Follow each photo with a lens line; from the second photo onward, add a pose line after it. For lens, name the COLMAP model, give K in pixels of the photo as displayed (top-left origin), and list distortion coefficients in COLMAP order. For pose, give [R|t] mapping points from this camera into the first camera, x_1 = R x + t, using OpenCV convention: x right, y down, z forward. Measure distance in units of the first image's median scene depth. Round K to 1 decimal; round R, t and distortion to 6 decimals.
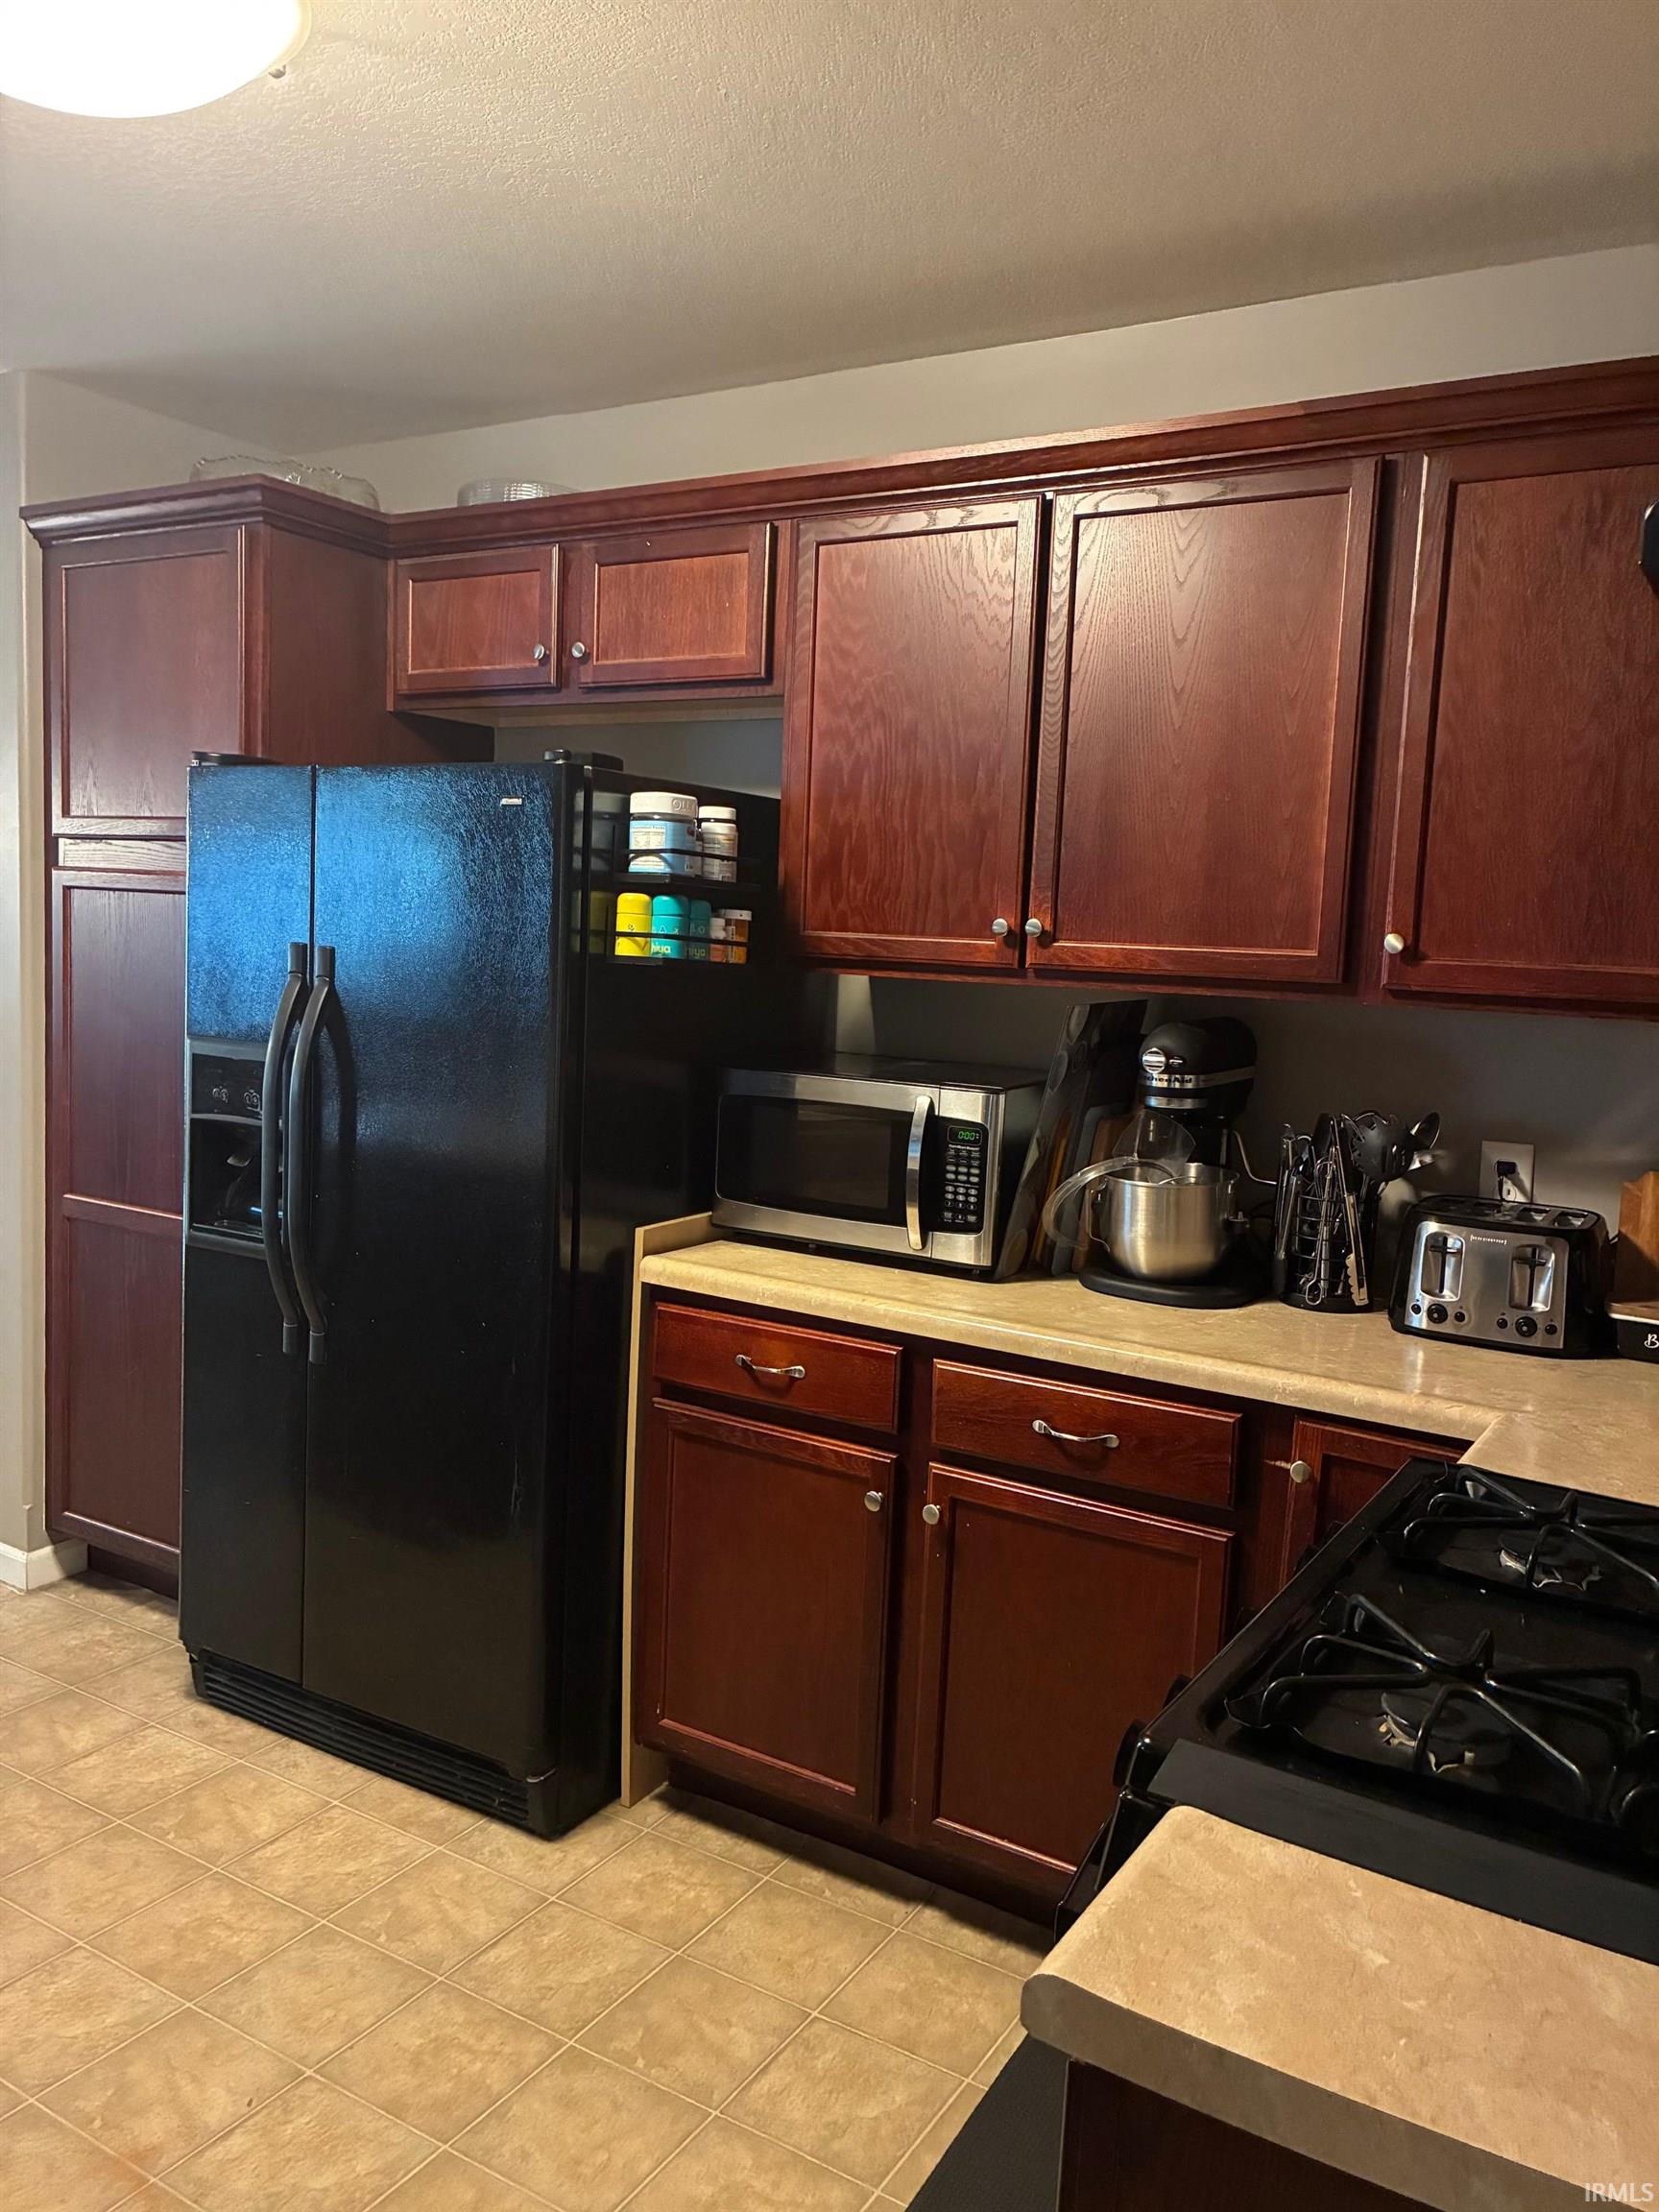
lens RADIAL K [[1681.0, 0, 829.5], [0, 1681.0, 1106.0], [0, 0, 1]] dist [0.002881, -0.000146]
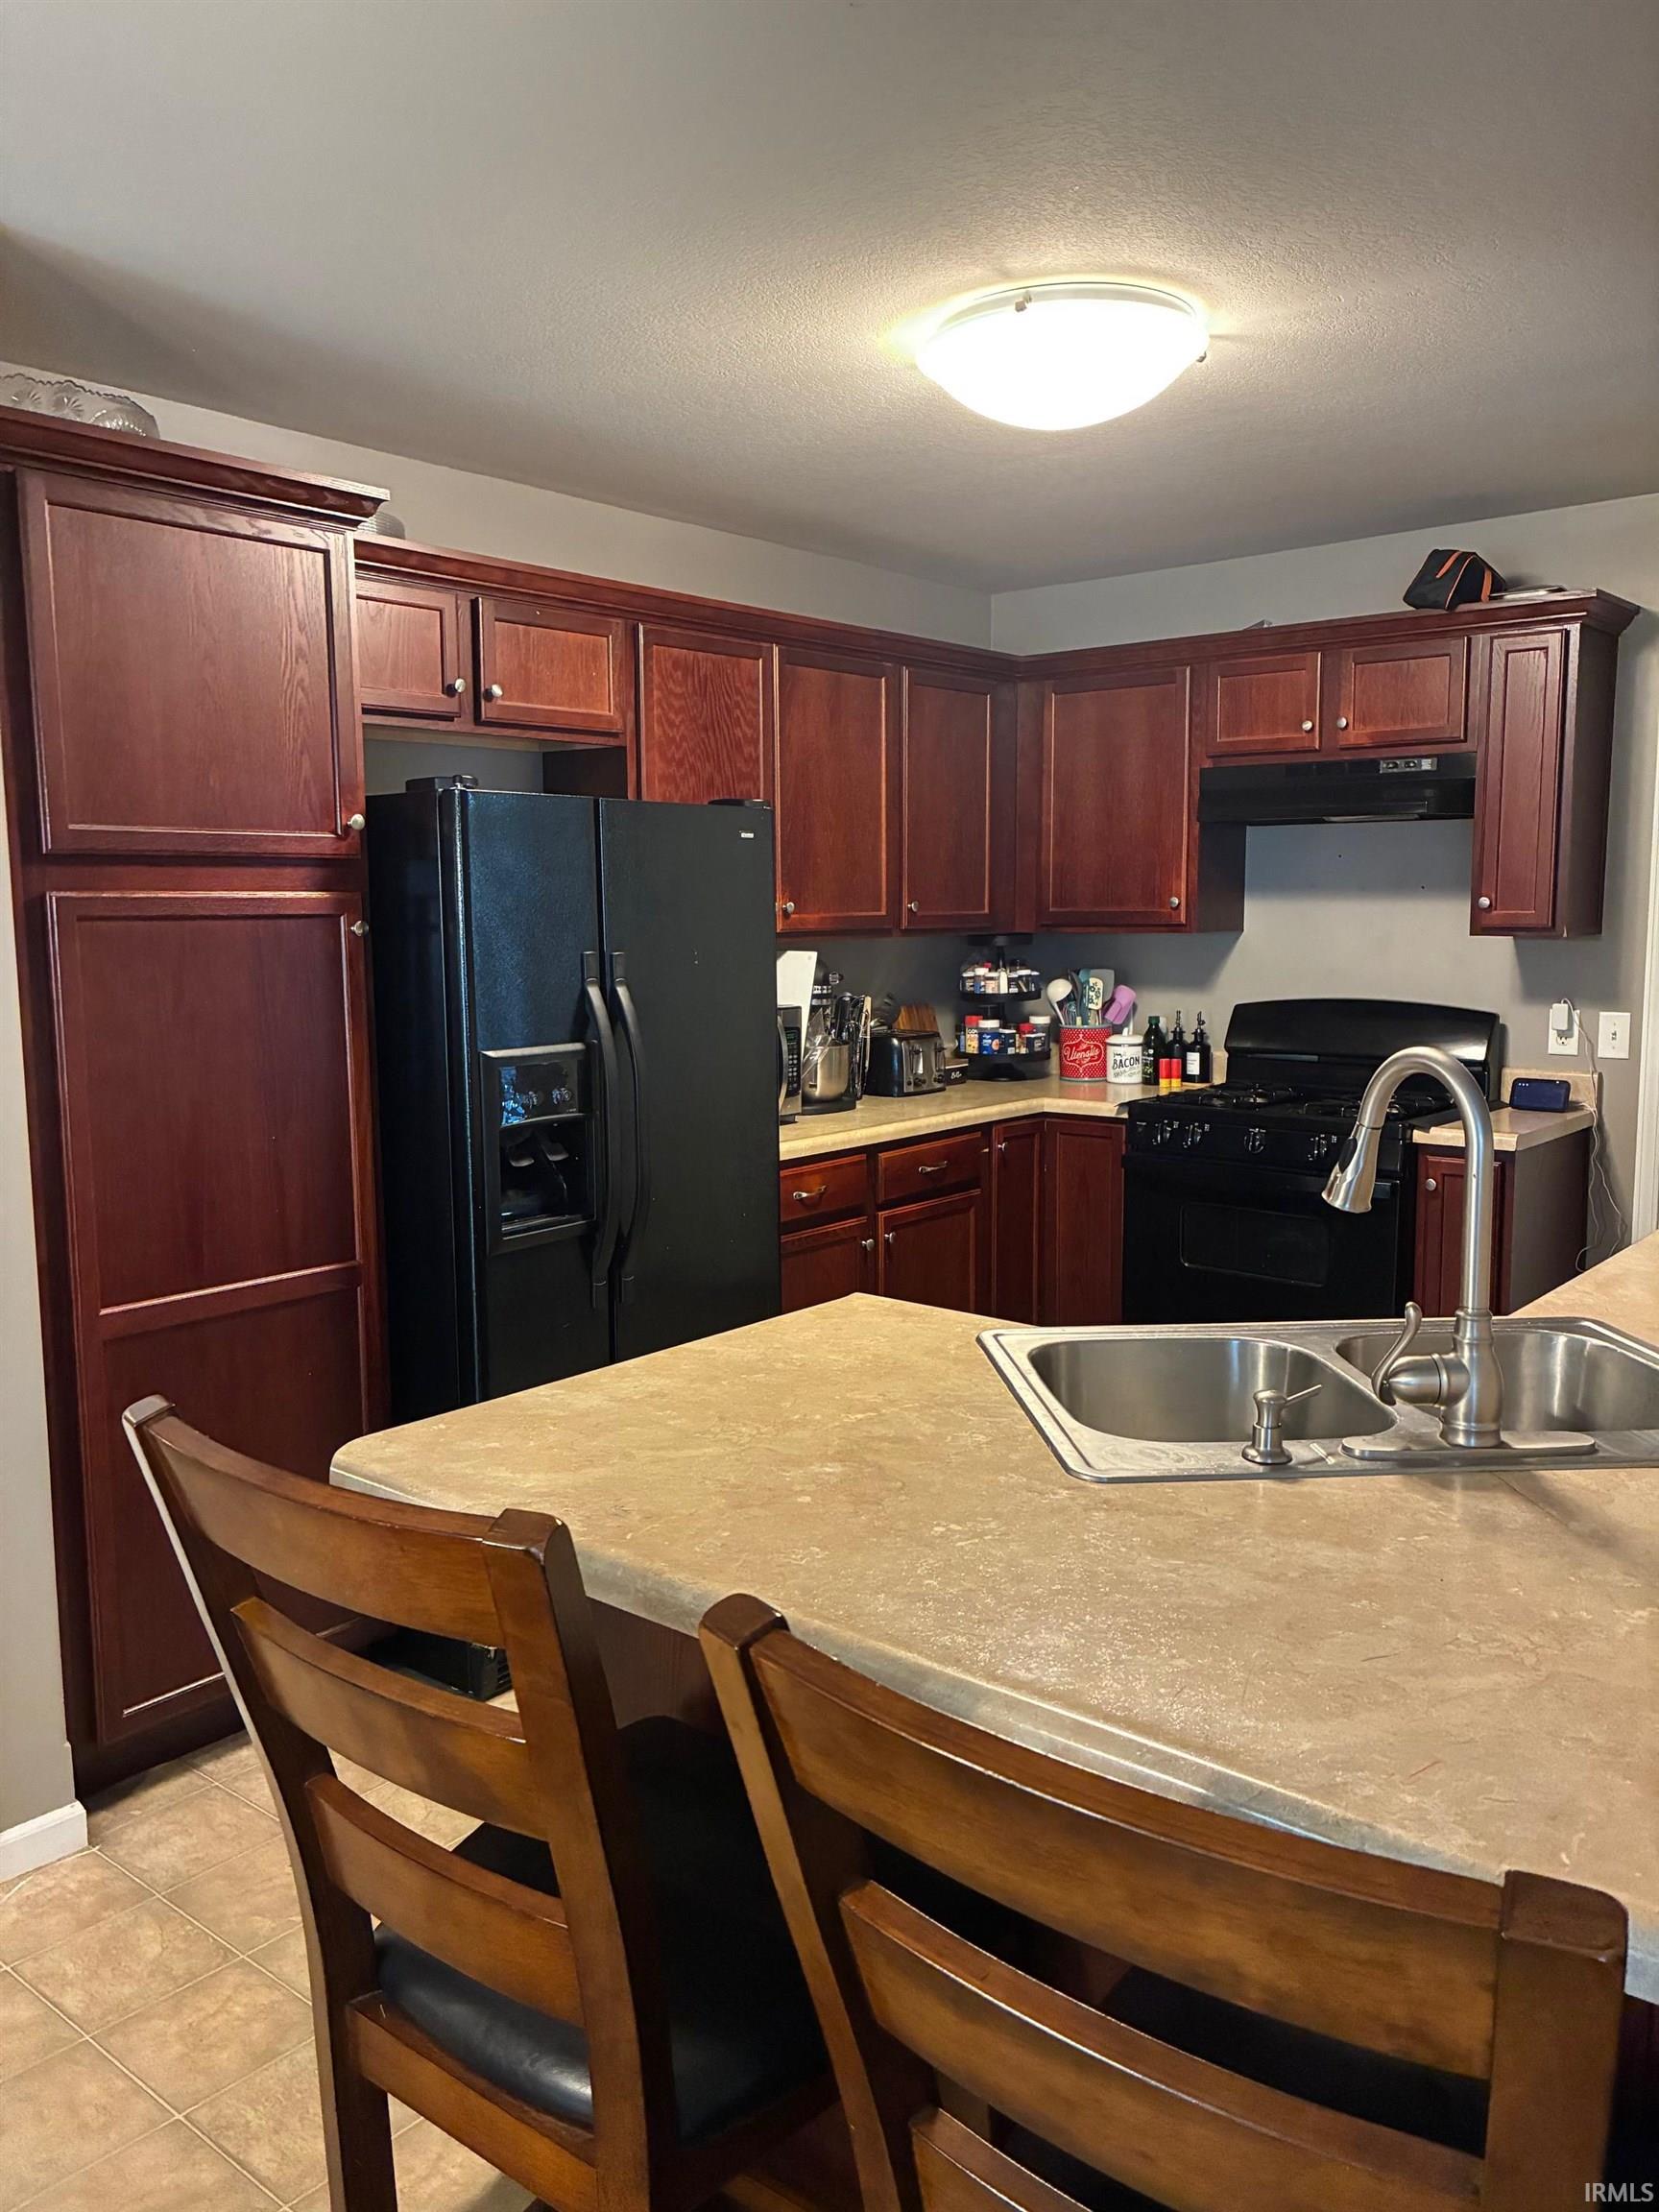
lens RADIAL K [[1681.0, 0, 829.5], [0, 1681.0, 1106.0], [0, 0, 1]] dist [0.002881, -0.000146]
pose [[0.141101, -0.165732, 0.976024, -1.434371], [0.121640, 0.981320, 0.149046, -0.144665], [-0.982494, 0.097693, 0.158625, 0.666139]]
